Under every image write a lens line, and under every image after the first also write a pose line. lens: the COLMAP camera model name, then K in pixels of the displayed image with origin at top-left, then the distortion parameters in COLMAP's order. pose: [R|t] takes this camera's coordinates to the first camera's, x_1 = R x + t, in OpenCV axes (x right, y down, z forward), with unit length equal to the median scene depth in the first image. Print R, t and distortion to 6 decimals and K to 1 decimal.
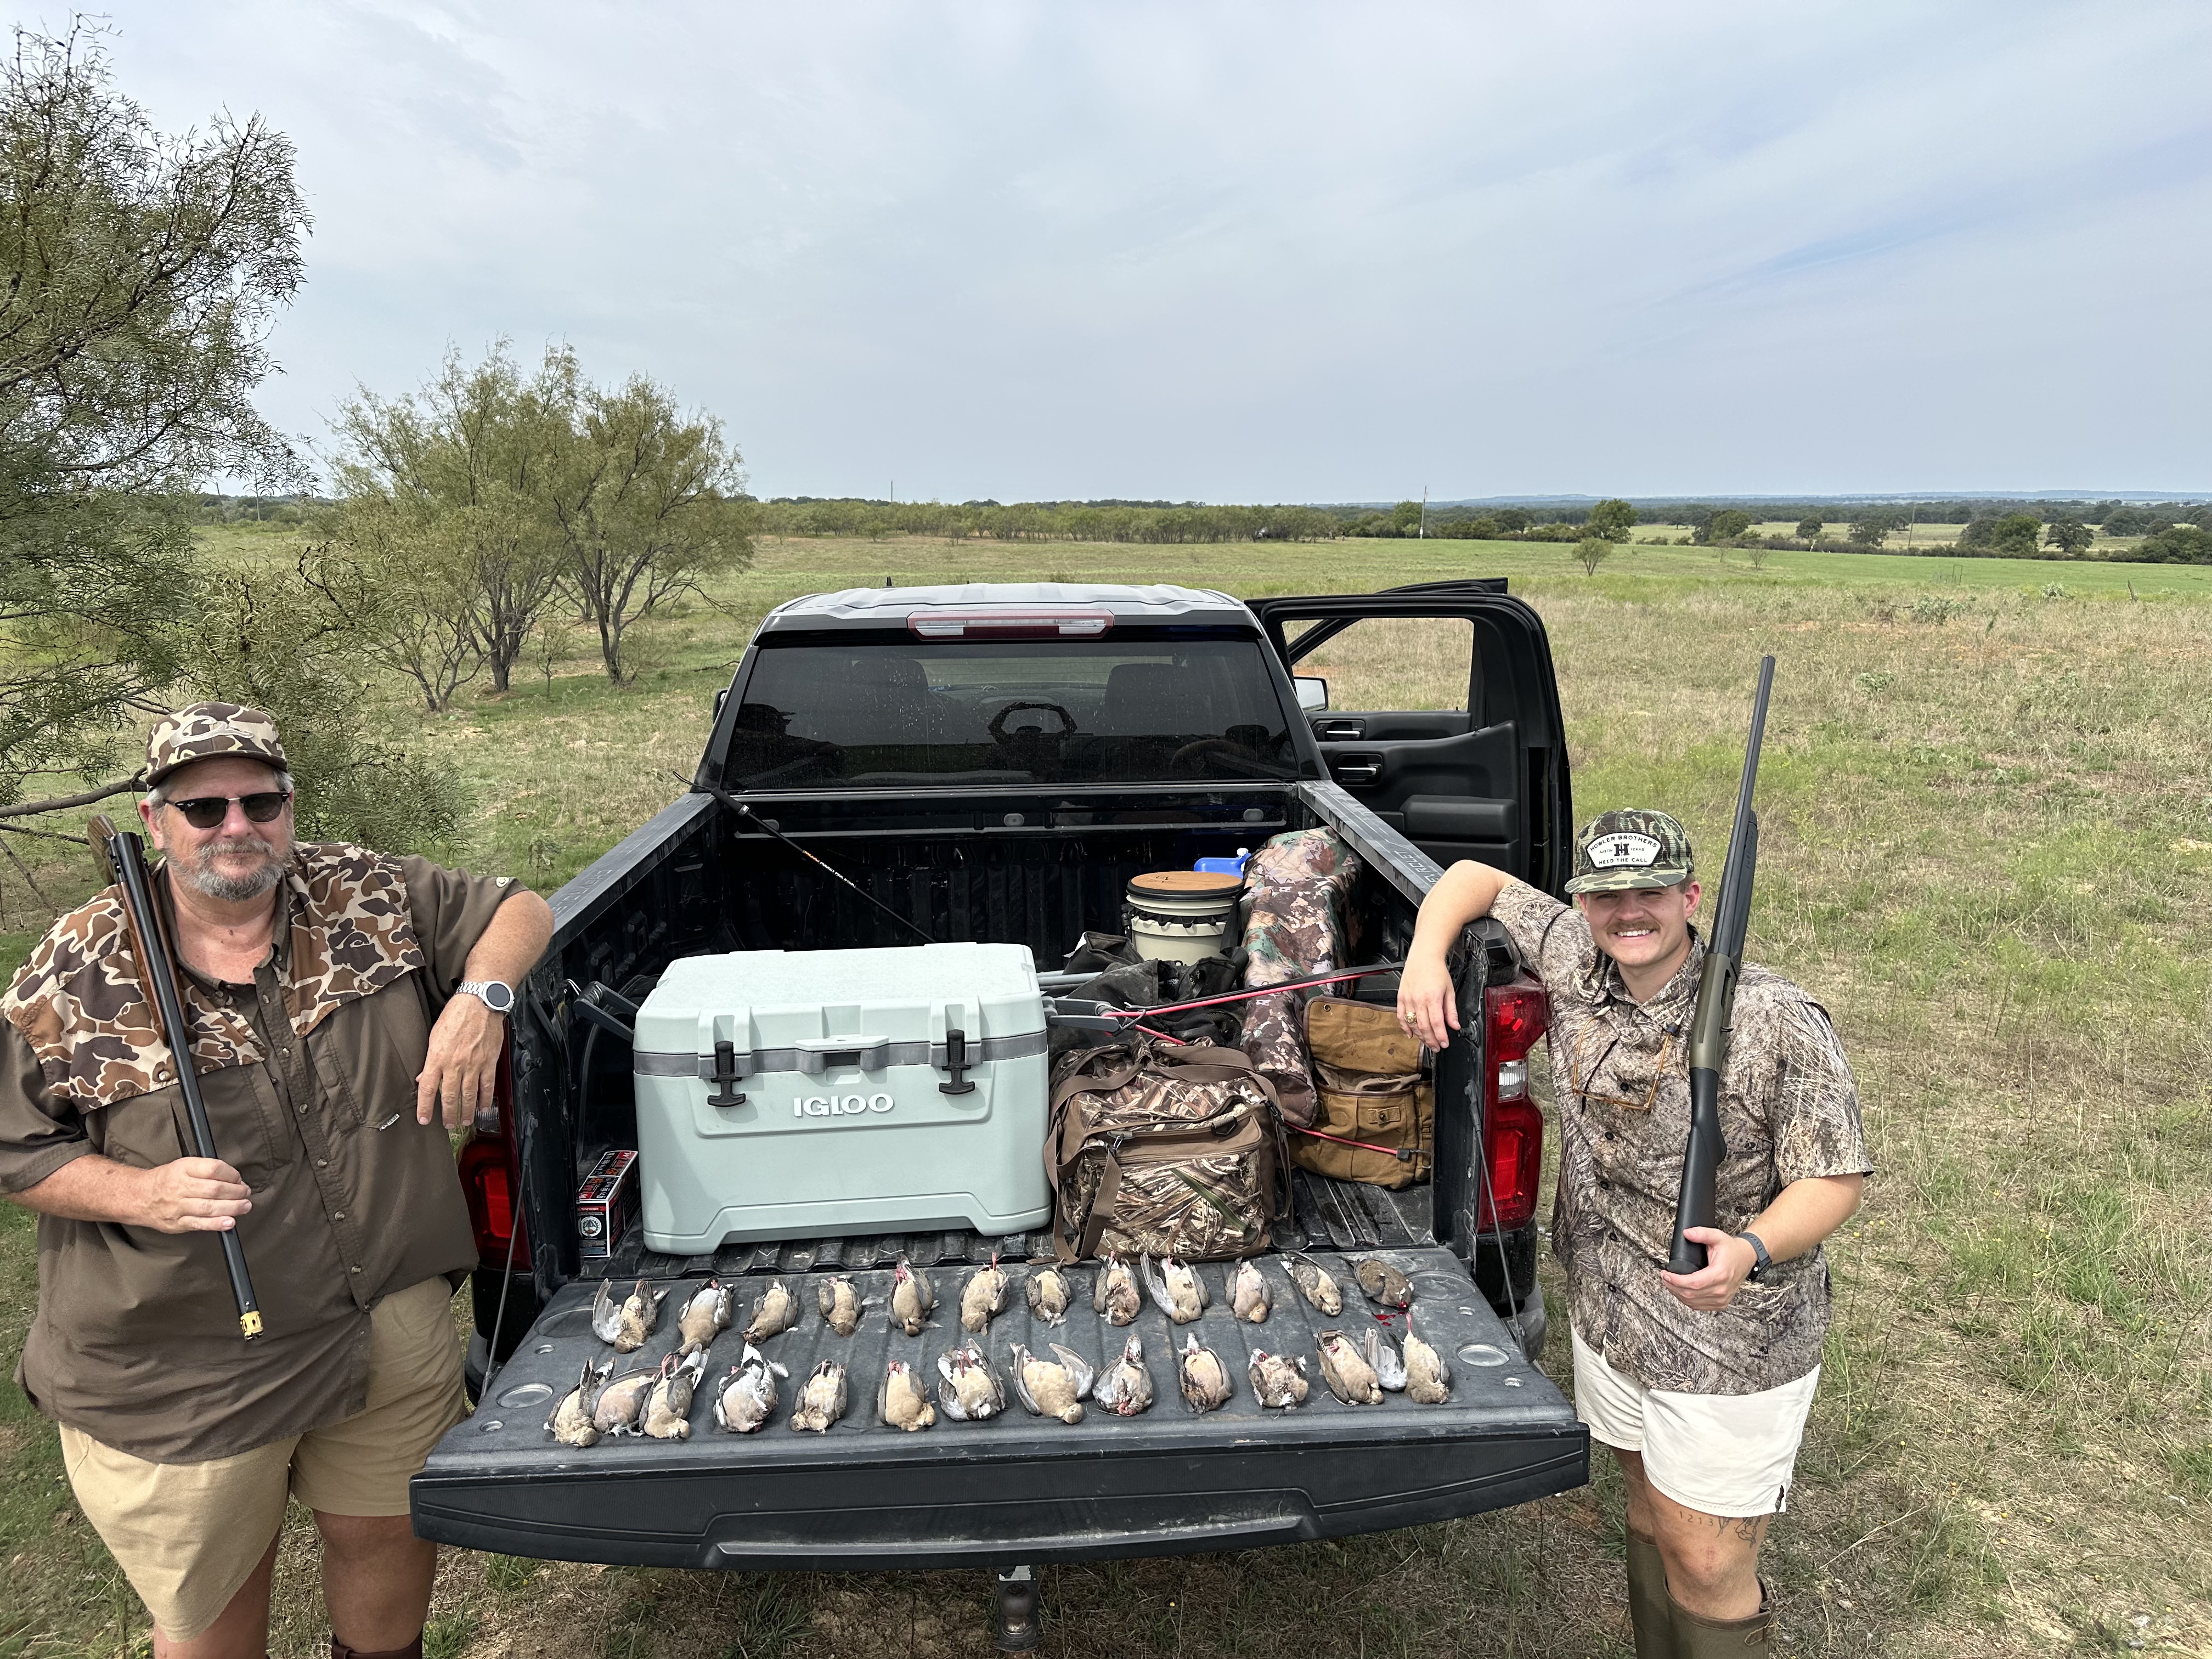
lens RADIAL K [[1565.0, 0, 1106.0], [0, 1565.0, 829.5], [0, 0, 1]] dist [0.061789, -0.116967]
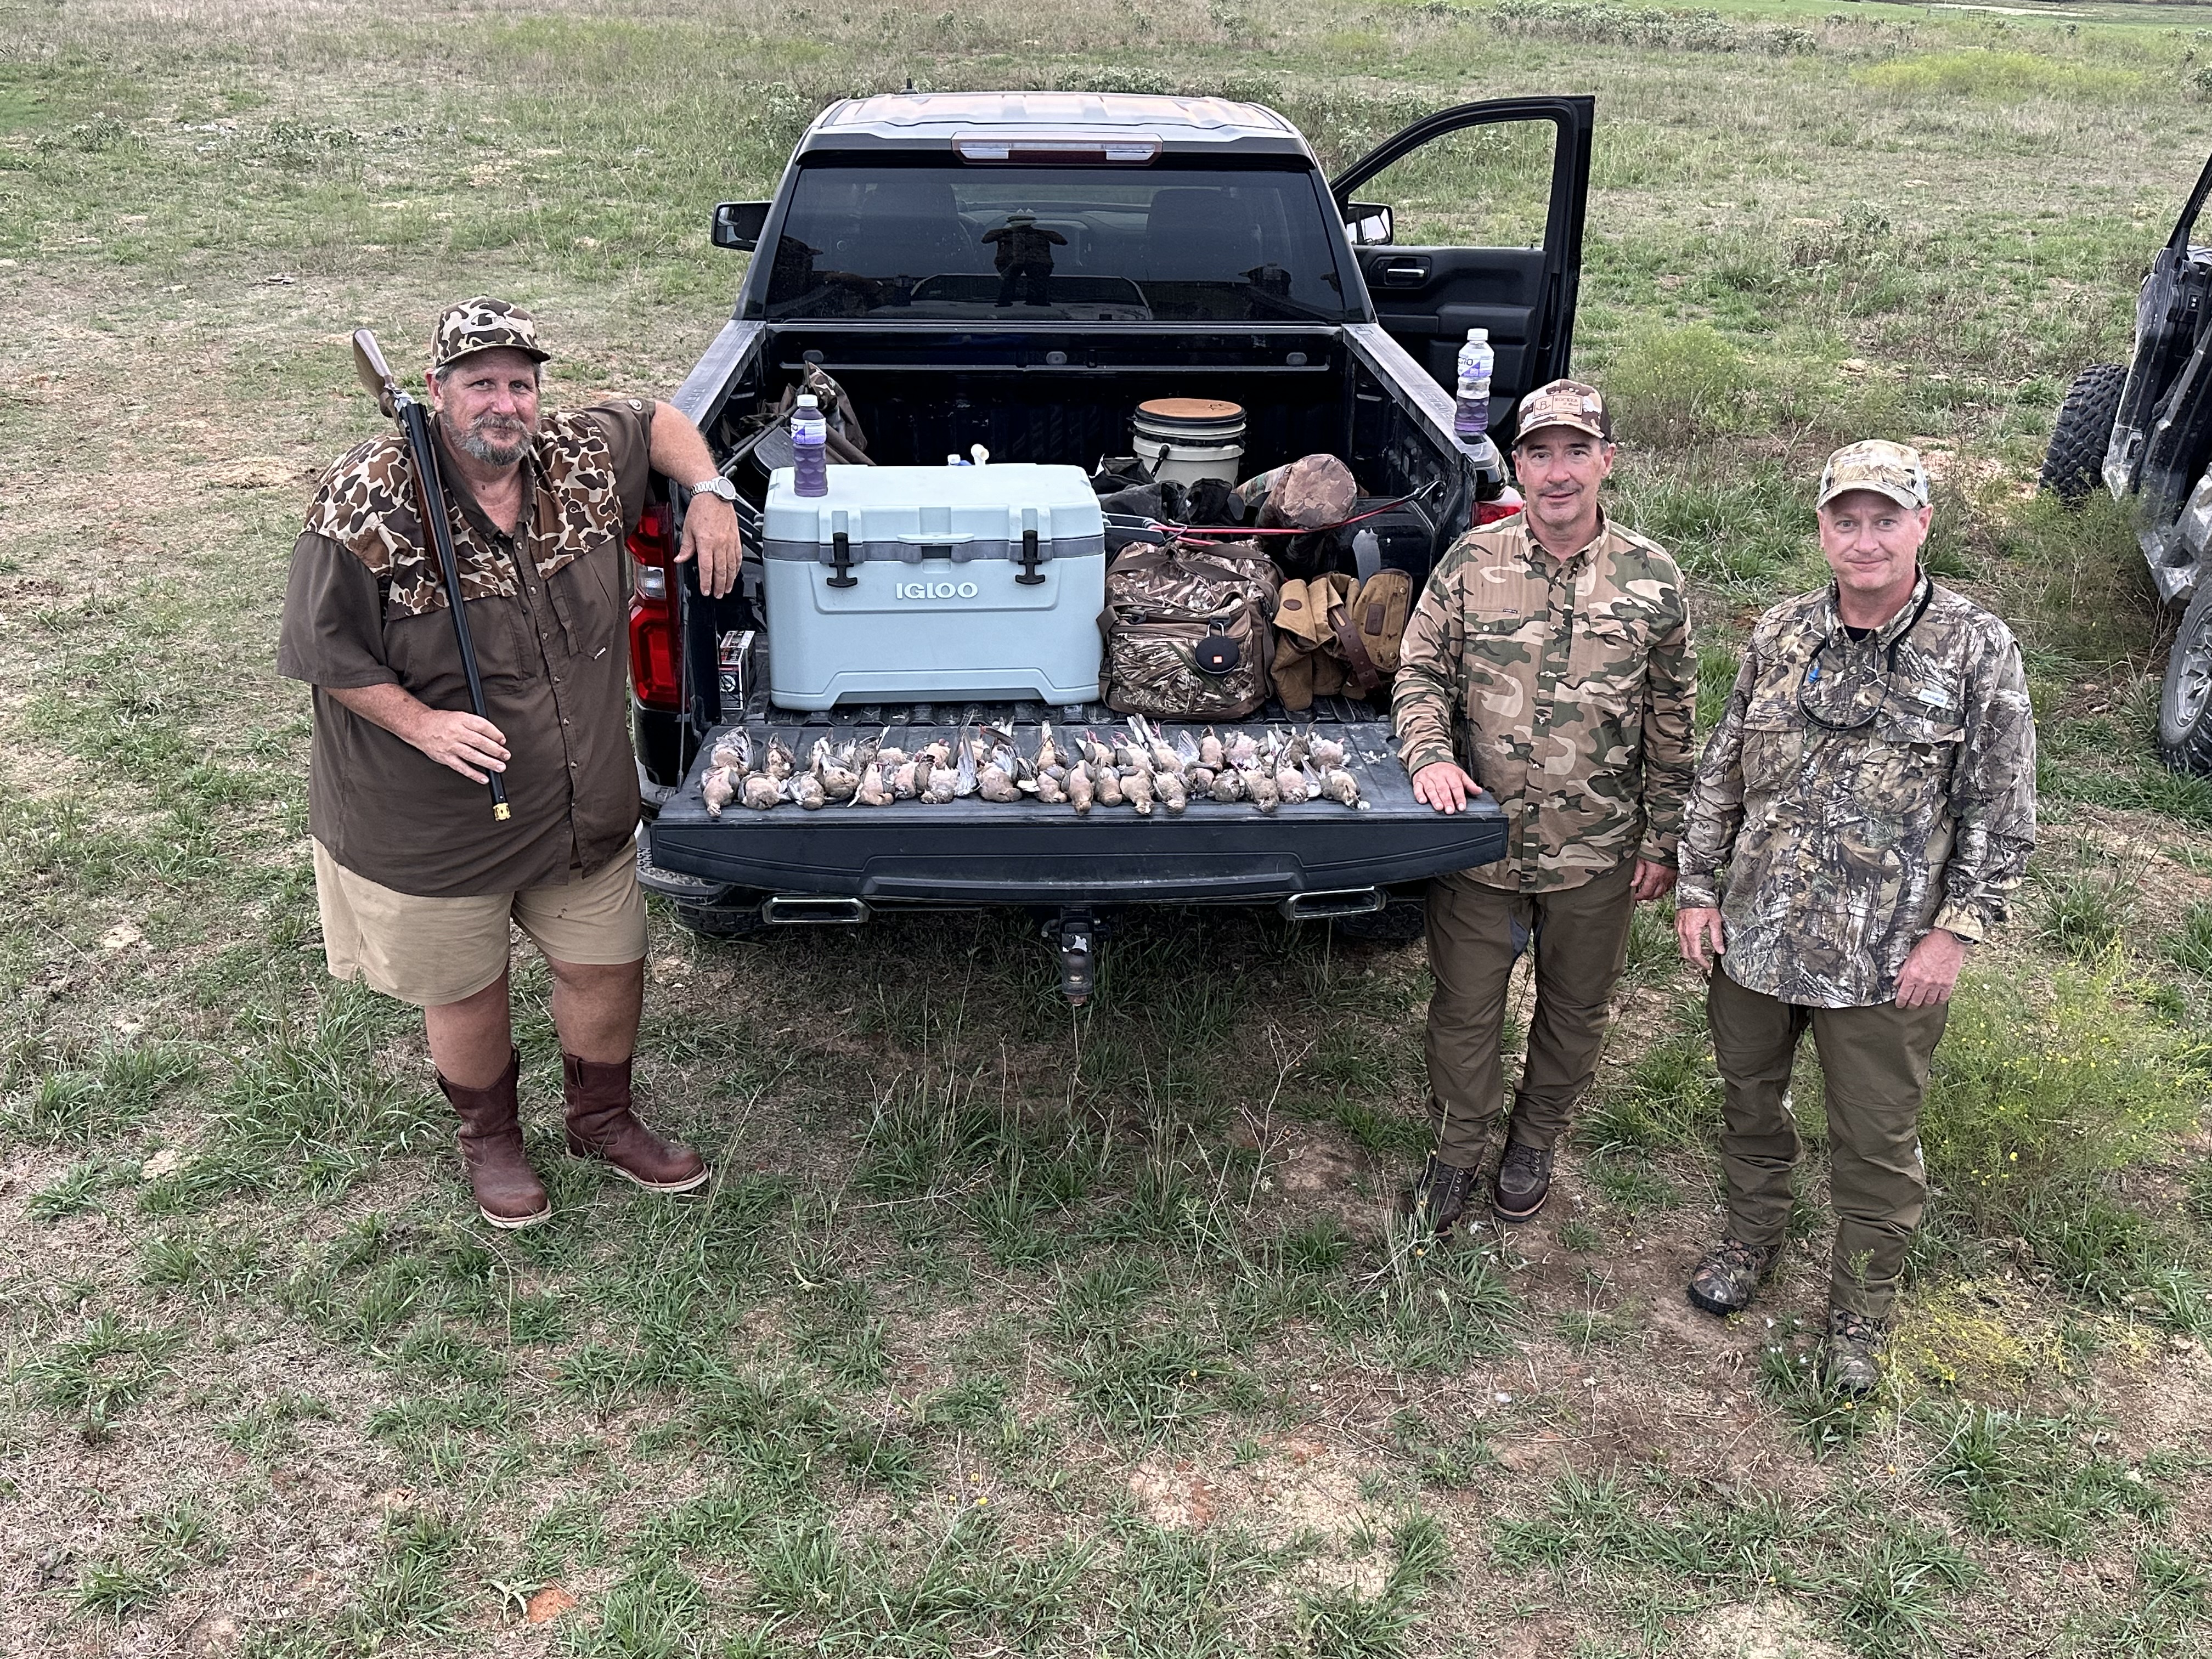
lens RADIAL K [[2049.8, 0, 1106.0], [0, 2049.8, 829.5], [0, 0, 1]] dist [0.132415, 0.000714]
pose [[0.999703, 0.024260, -0.002133, -0.027244], [-0.023288, 0.977906, 0.207746, 0.021726], [0.007126, -0.207635, 0.978181, -0.567048]]
